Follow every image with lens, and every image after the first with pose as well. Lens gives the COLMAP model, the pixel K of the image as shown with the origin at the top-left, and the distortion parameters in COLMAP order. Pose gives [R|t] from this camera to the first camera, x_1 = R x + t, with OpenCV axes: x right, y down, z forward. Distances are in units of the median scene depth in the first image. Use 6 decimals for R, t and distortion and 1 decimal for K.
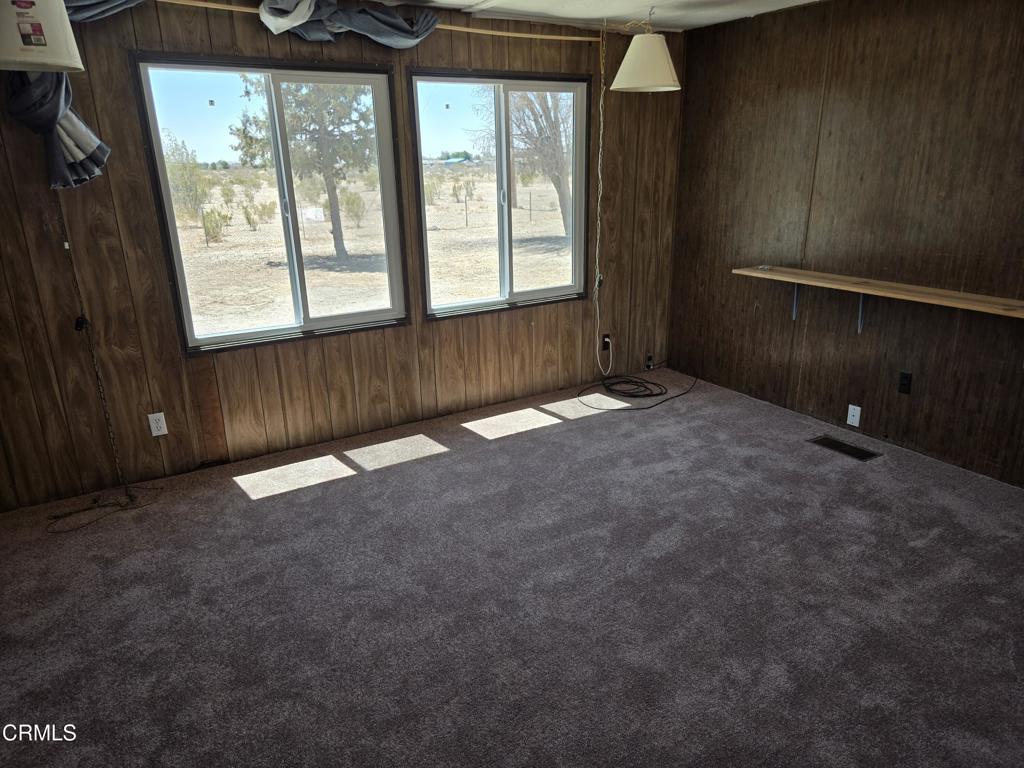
lens RADIAL K [[686.6, 0, 507.8], [0, 686.6, 387.1], [0, 0, 1]] dist [0.063395, -0.051866]
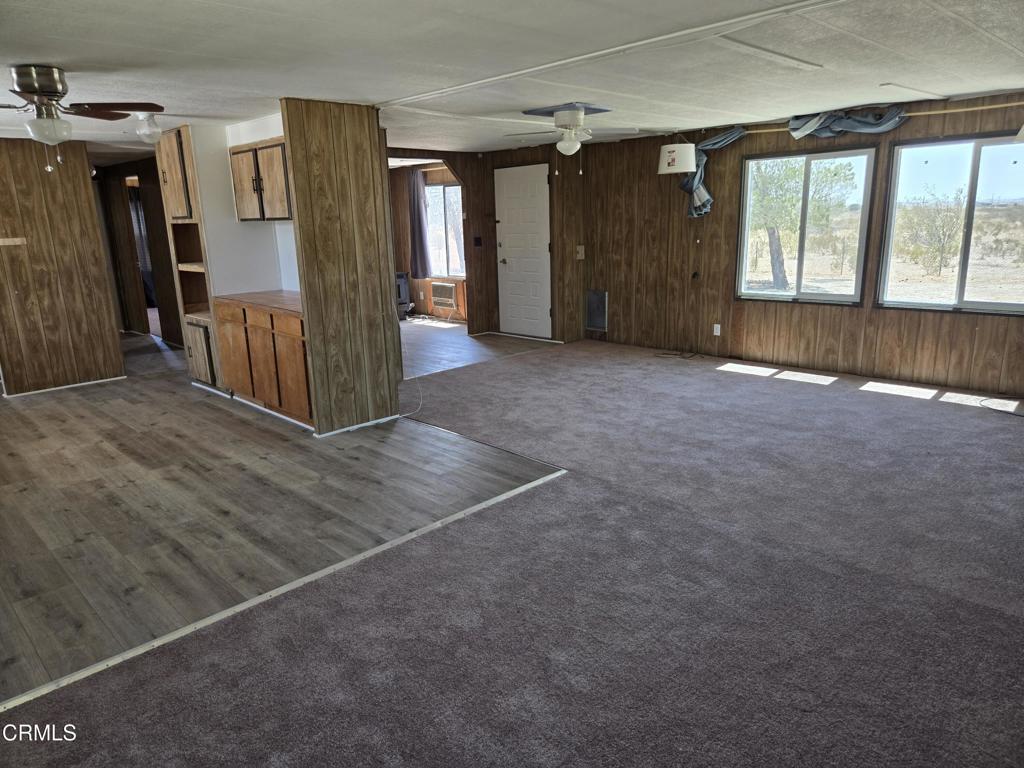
lens RADIAL K [[686.6, 0, 507.8], [0, 686.6, 387.1], [0, 0, 1]] dist [0.063395, -0.051866]
pose [[0.229248, 0.245652, -0.941860, 1.249876], [-0.282452, 0.942784, 0.177144, 0.024065], [0.931486, 0.225420, 0.285516, -0.124001]]
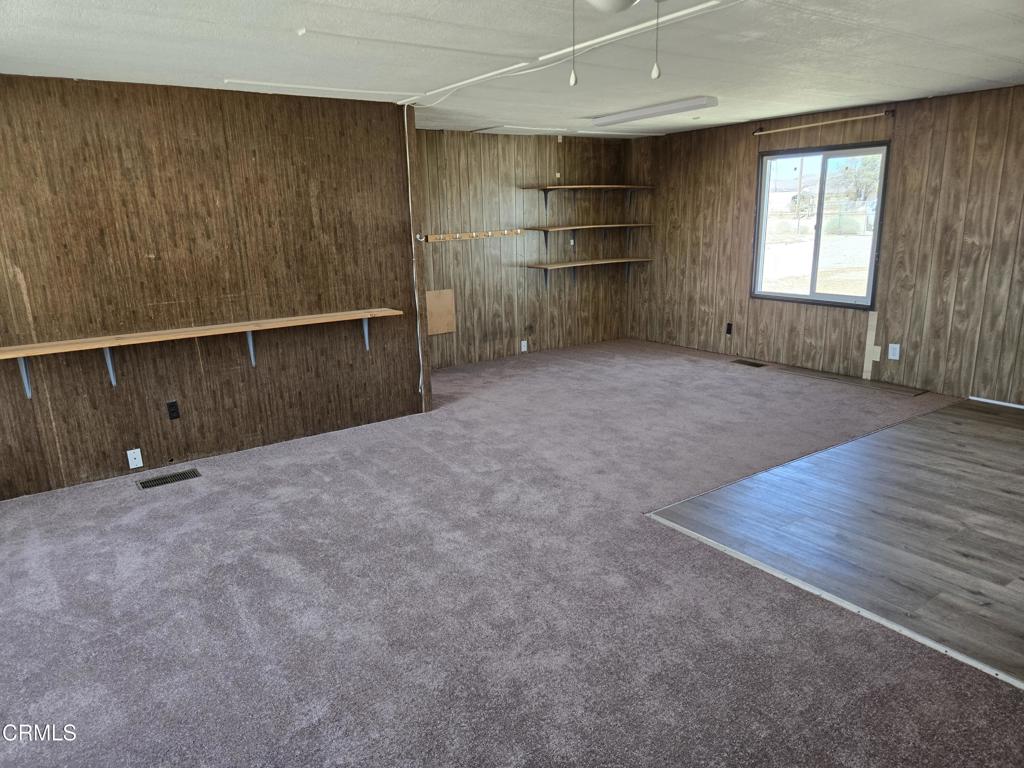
lens RADIAL K [[686.6, 0, 507.8], [0, 686.6, 387.1], [0, 0, 1]] dist [0.063395, -0.051866]
pose [[-0.067772, -0.228745, 0.971124, -0.612883], [0.342227, 0.908978, 0.237990, -0.128007], [-0.937170, 0.348474, 0.016680, 0.418100]]
